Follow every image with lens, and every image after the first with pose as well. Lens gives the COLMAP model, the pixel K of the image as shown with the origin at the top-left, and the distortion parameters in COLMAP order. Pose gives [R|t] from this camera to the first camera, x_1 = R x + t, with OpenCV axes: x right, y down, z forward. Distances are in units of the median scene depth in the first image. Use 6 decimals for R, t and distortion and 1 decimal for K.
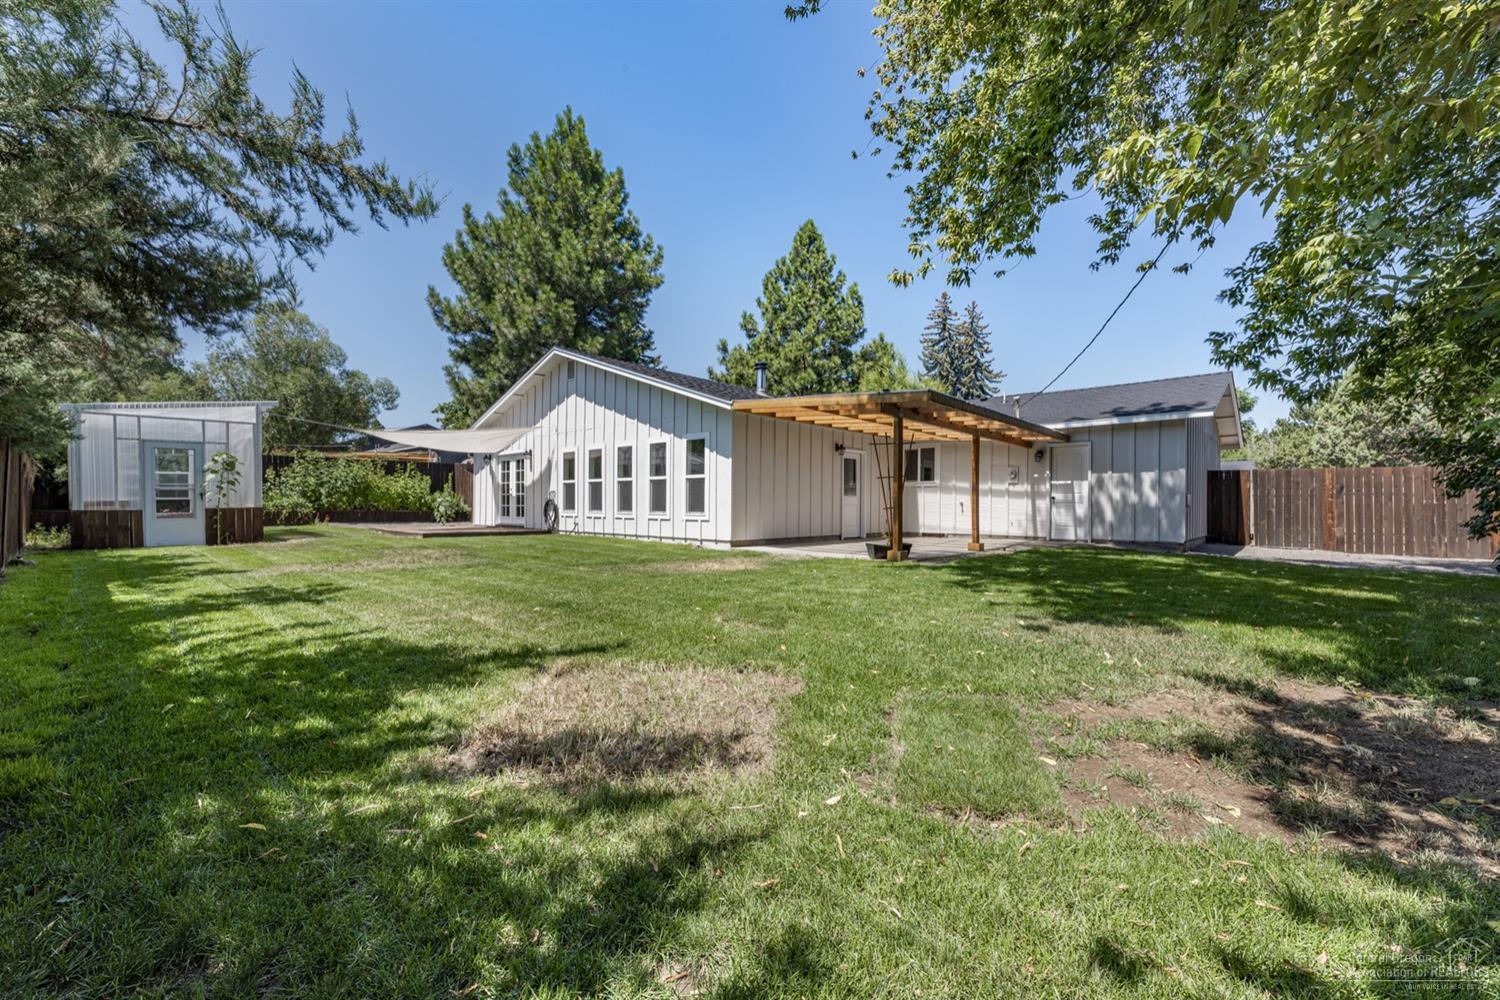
lens RADIAL K [[588.7, 0, 750.0], [0, 588.7, 500.0], [0, 0, 1]] dist [0.015850, 0.000134]
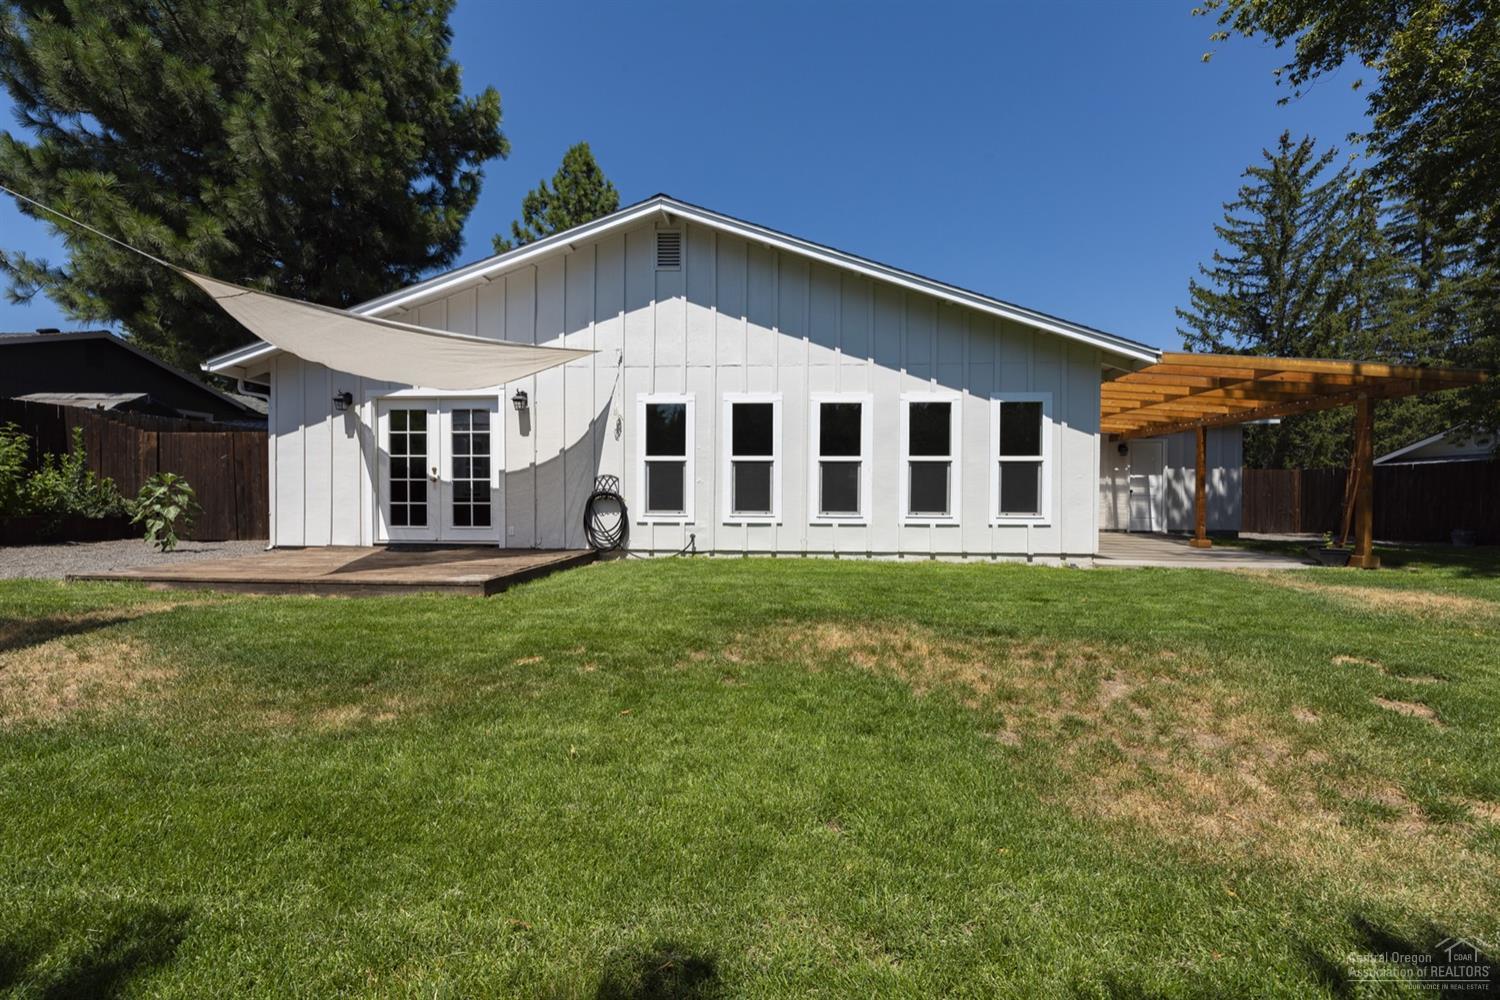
lens RADIAL K [[588.7, 0, 750.0], [0, 588.7, 500.0], [0, 0, 1]] dist [0.015850, 0.000134]
pose [[0.787961, -0.009098, 0.615657, -0.637840], [-0.003865, 0.999798, 0.019721, -0.005006], [-0.615713, -0.017919, 0.787767, 0.581713]]
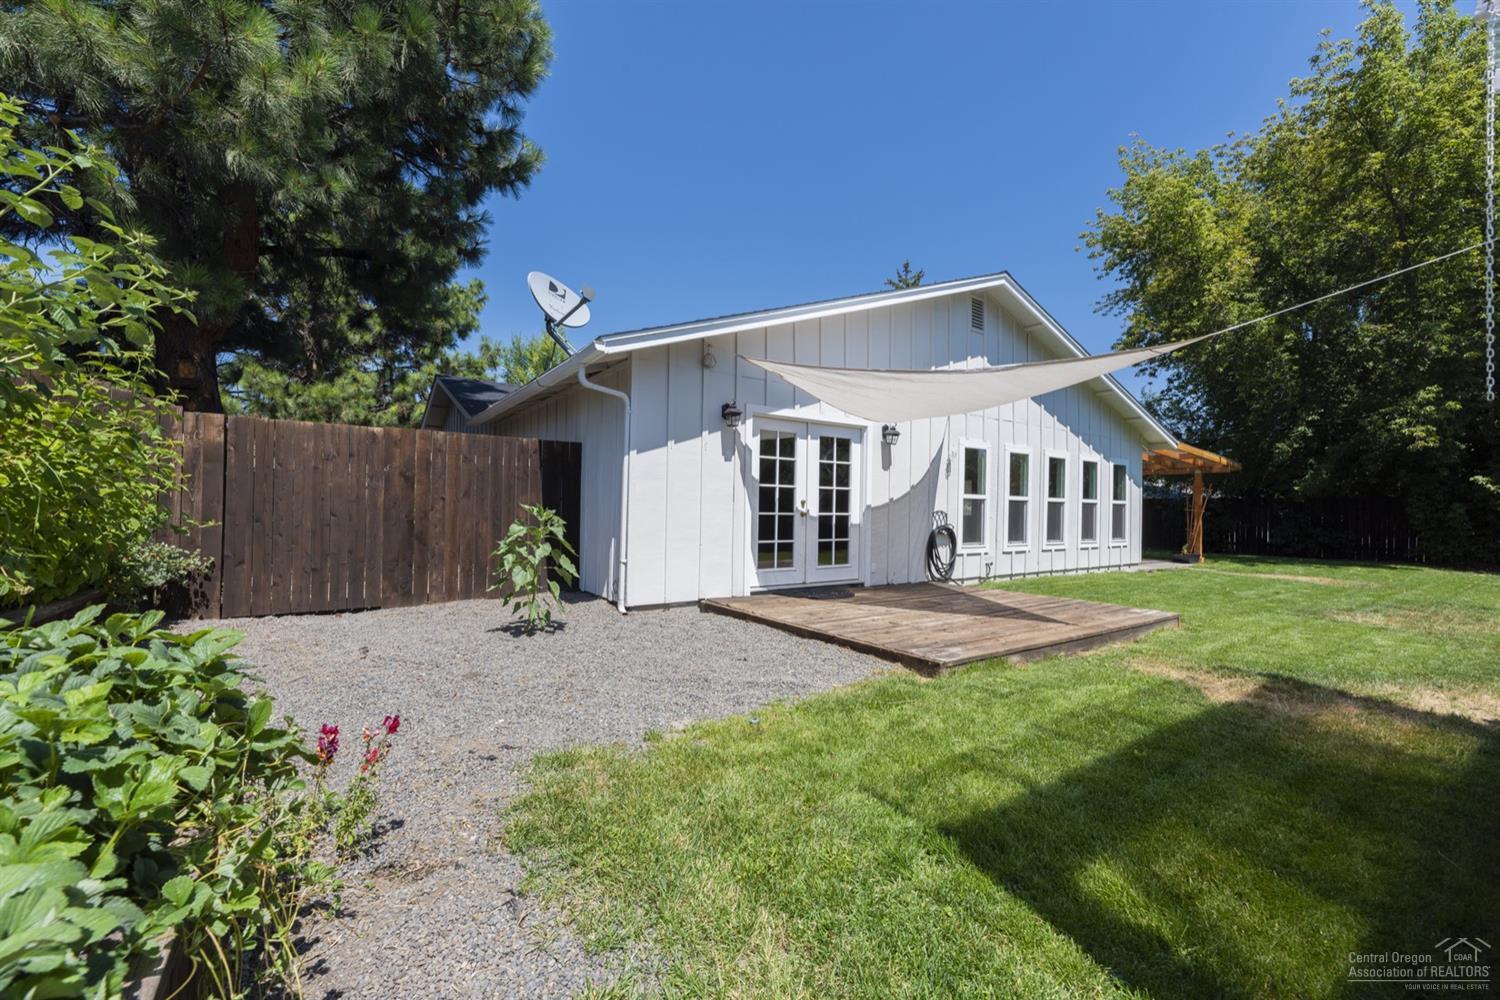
lens RADIAL K [[588.7, 0, 750.0], [0, 588.7, 500.0], [0, 0, 1]] dist [0.015850, 0.000134]
pose [[0.231741, 0.006784, 0.972754, -1.056062], [-0.025397, 0.999677, -0.000922, -0.023876], [-0.972446, -0.024491, 0.231839, 1.197490]]
